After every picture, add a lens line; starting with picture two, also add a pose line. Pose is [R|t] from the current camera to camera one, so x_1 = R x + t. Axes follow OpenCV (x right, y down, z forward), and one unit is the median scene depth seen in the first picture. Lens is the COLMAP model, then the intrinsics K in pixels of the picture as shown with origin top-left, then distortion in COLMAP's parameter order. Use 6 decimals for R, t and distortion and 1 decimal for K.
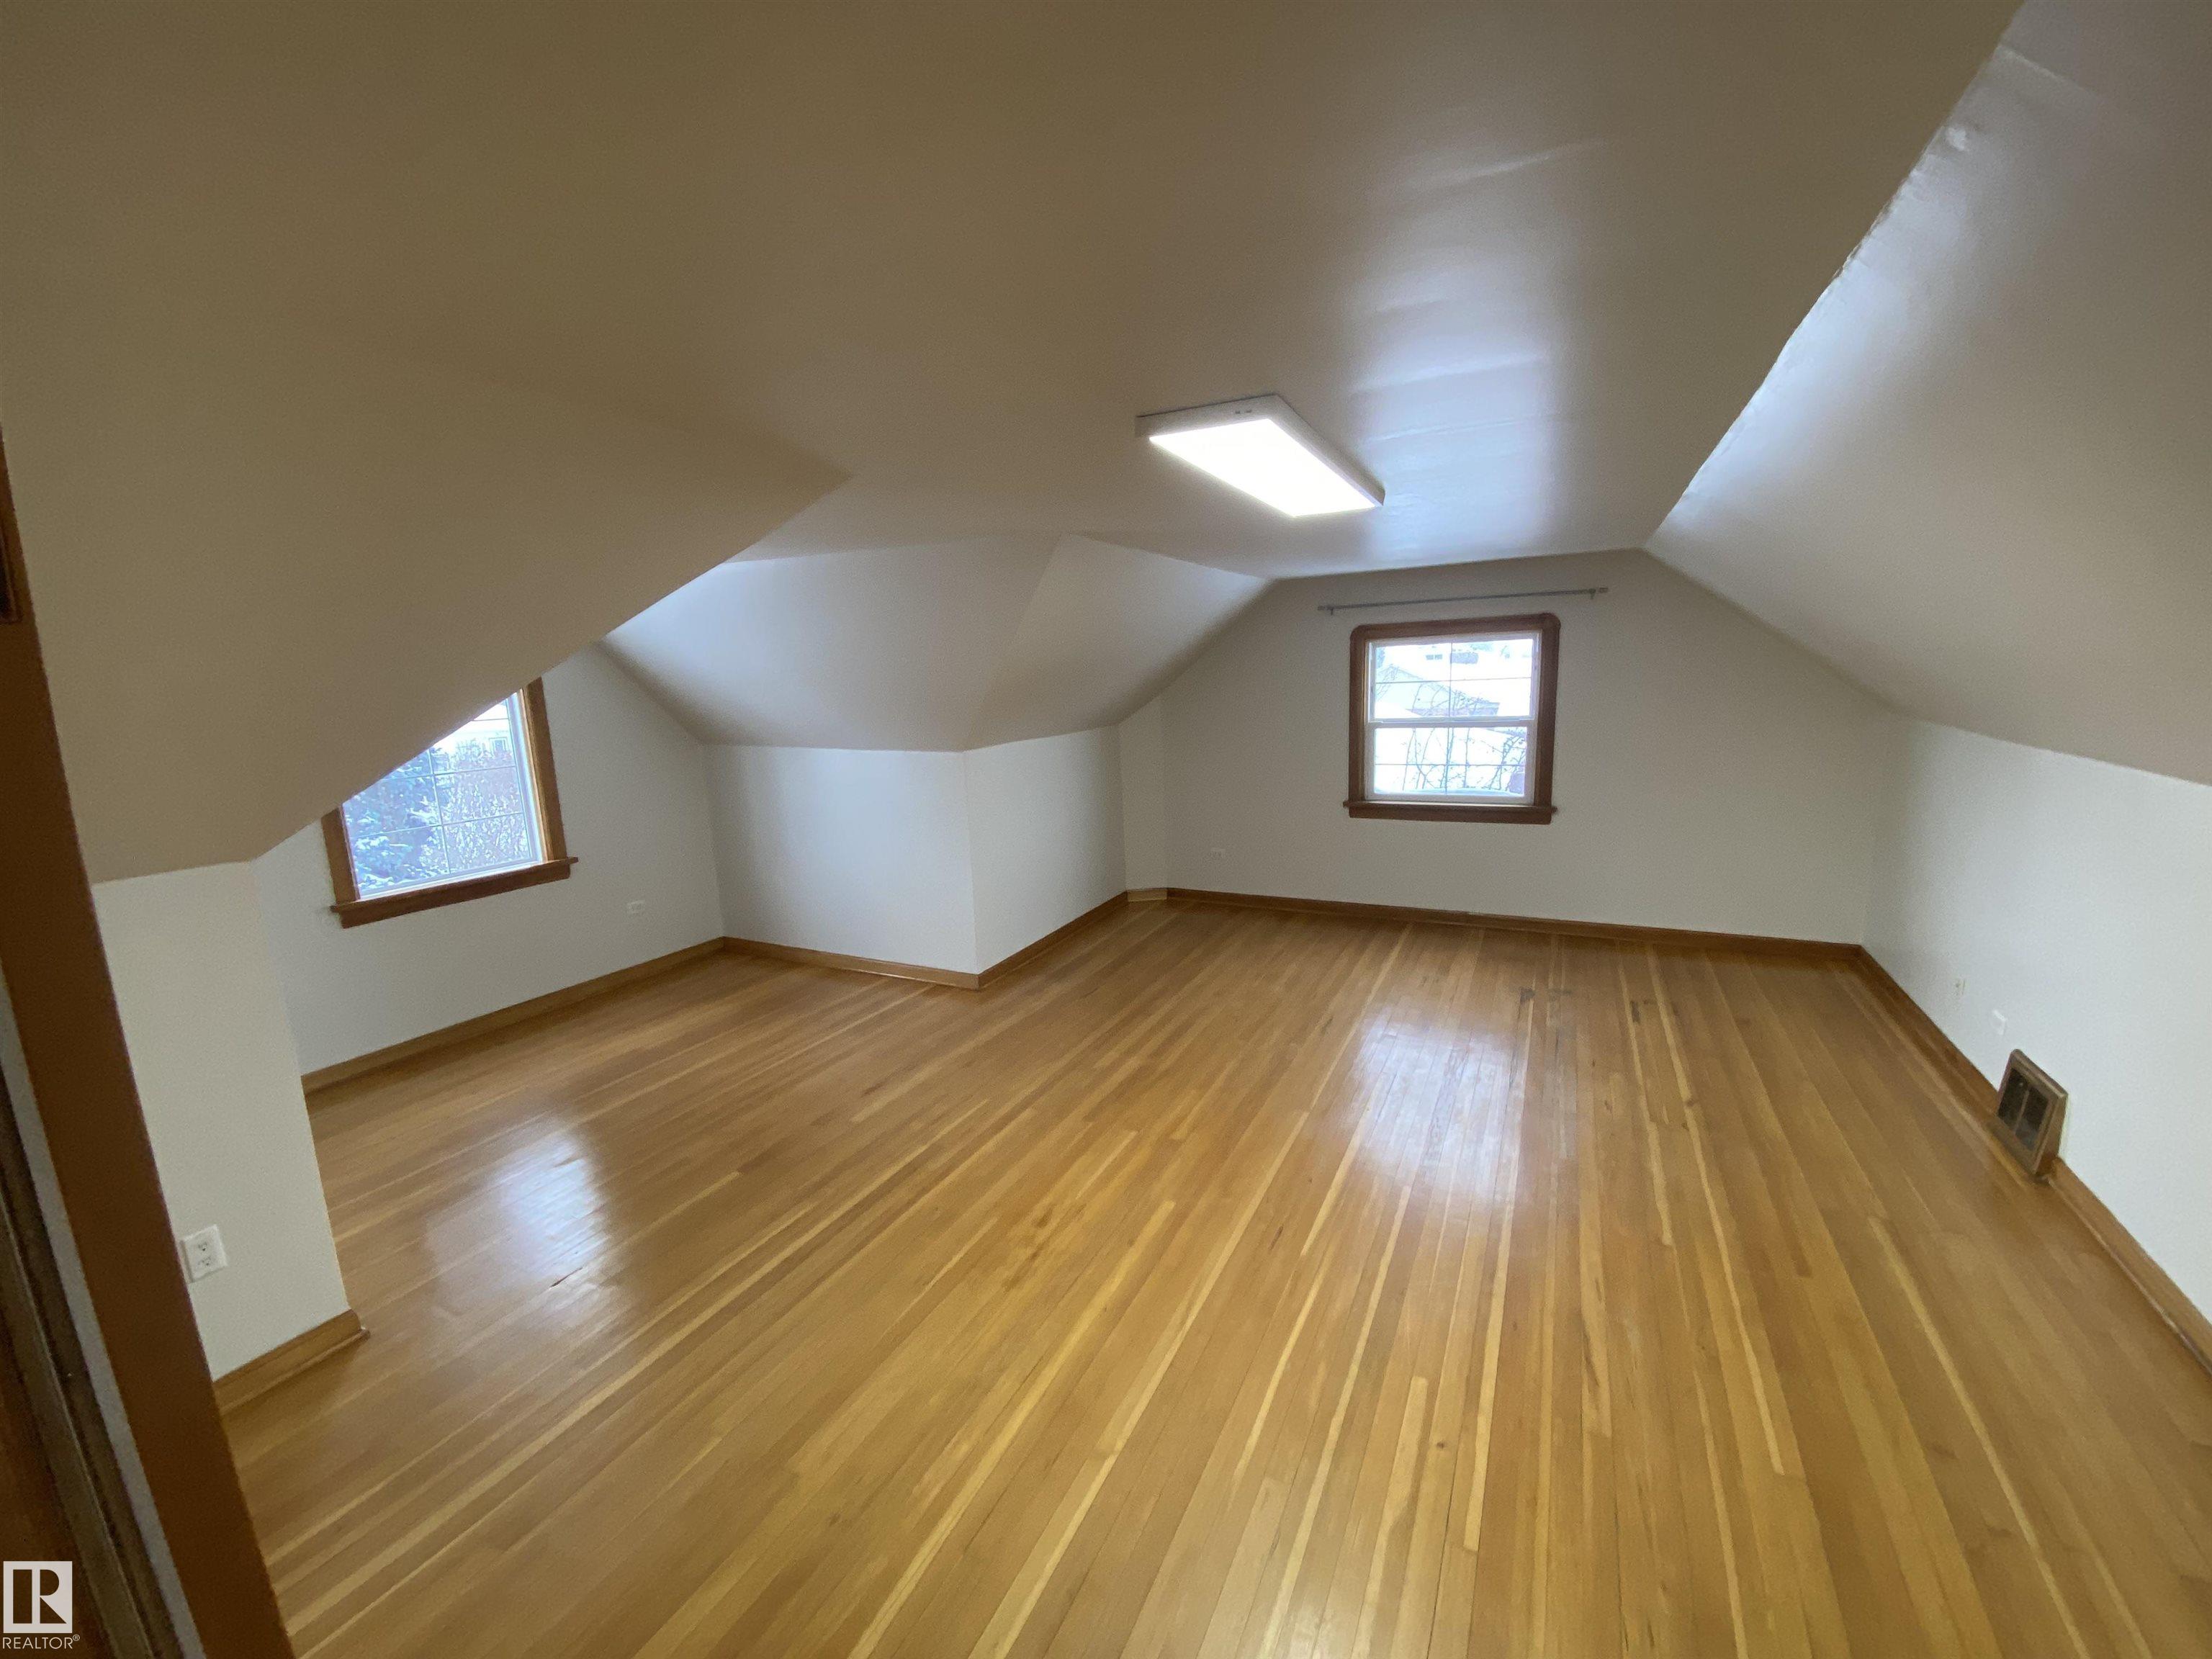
lens RADIAL K [[899.3, 0, 1097.0], [0, 899.3, 835.8], [0, 0, 1]] dist [-0.008608, -0.008091]
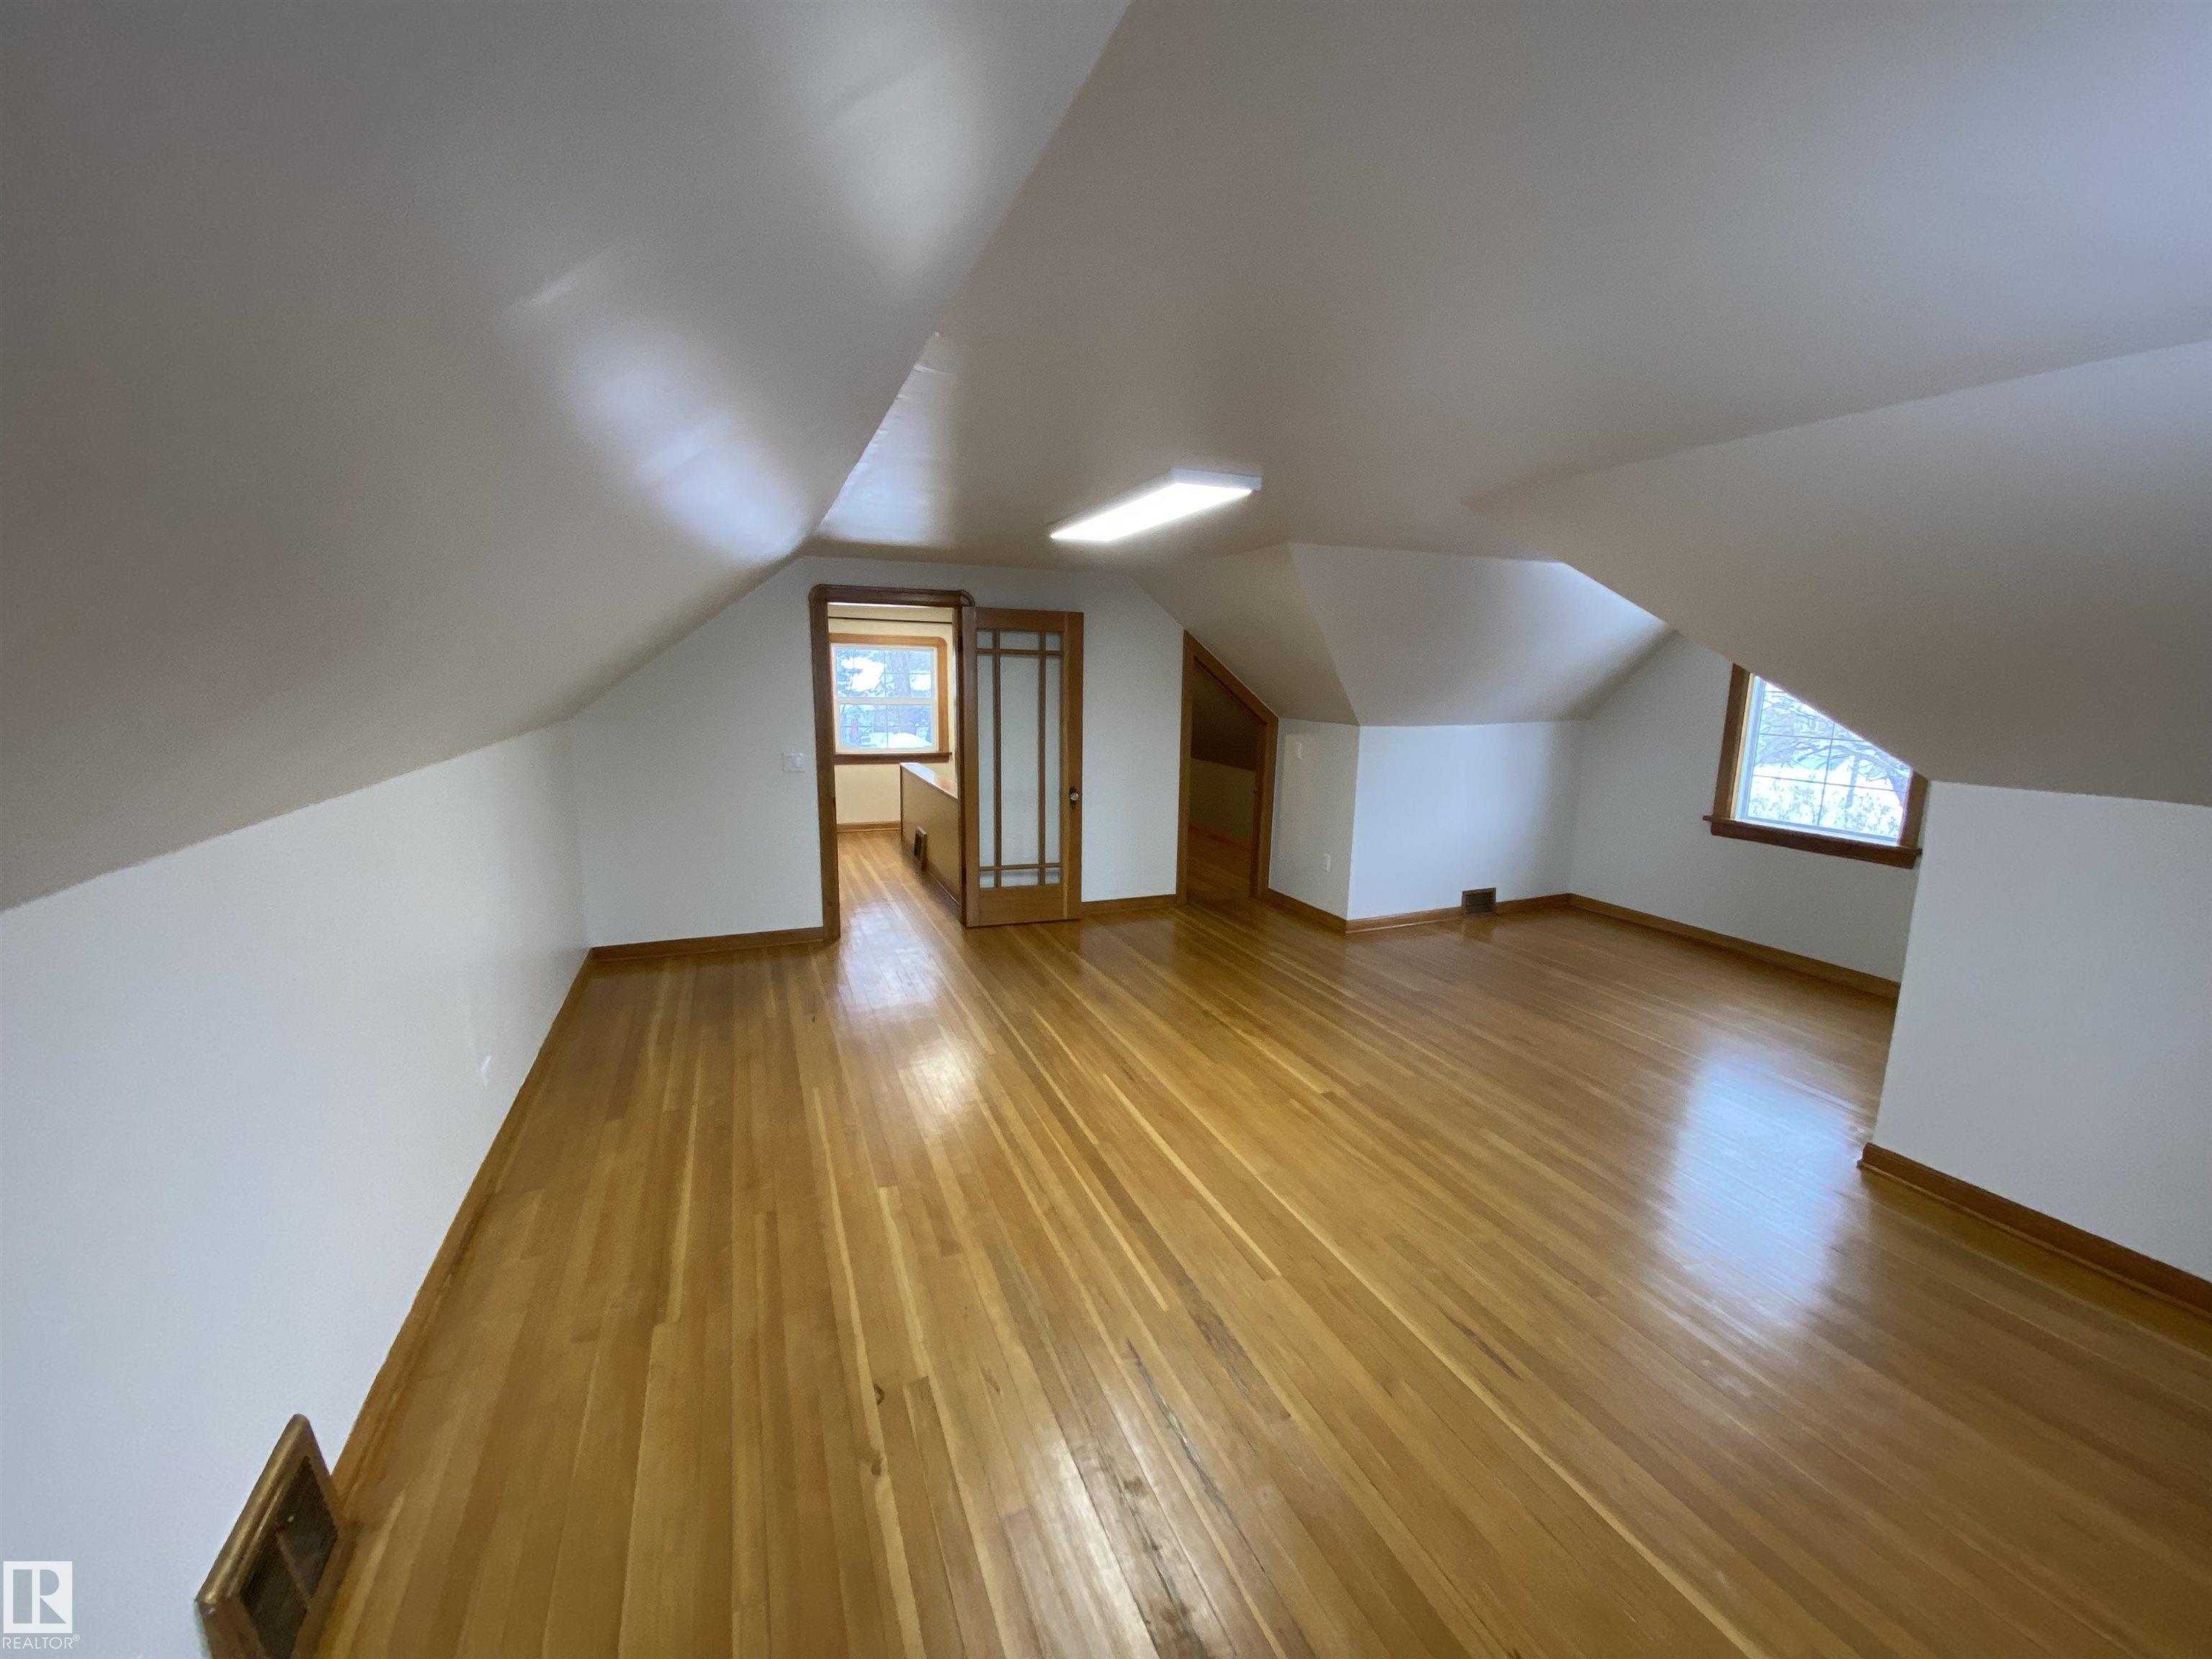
lens RADIAL K [[899.3, 0, 1101.5], [0, 899.3, 834.8], [0, 0, 1]] dist [-0.008608, -0.008091]
pose [[-0.656901, 0.160516, -0.736693, 0.800267], [-0.123795, 0.940854, 0.315386, -0.217576], [0.743745, 0.298377, -0.598177, 1.152380]]
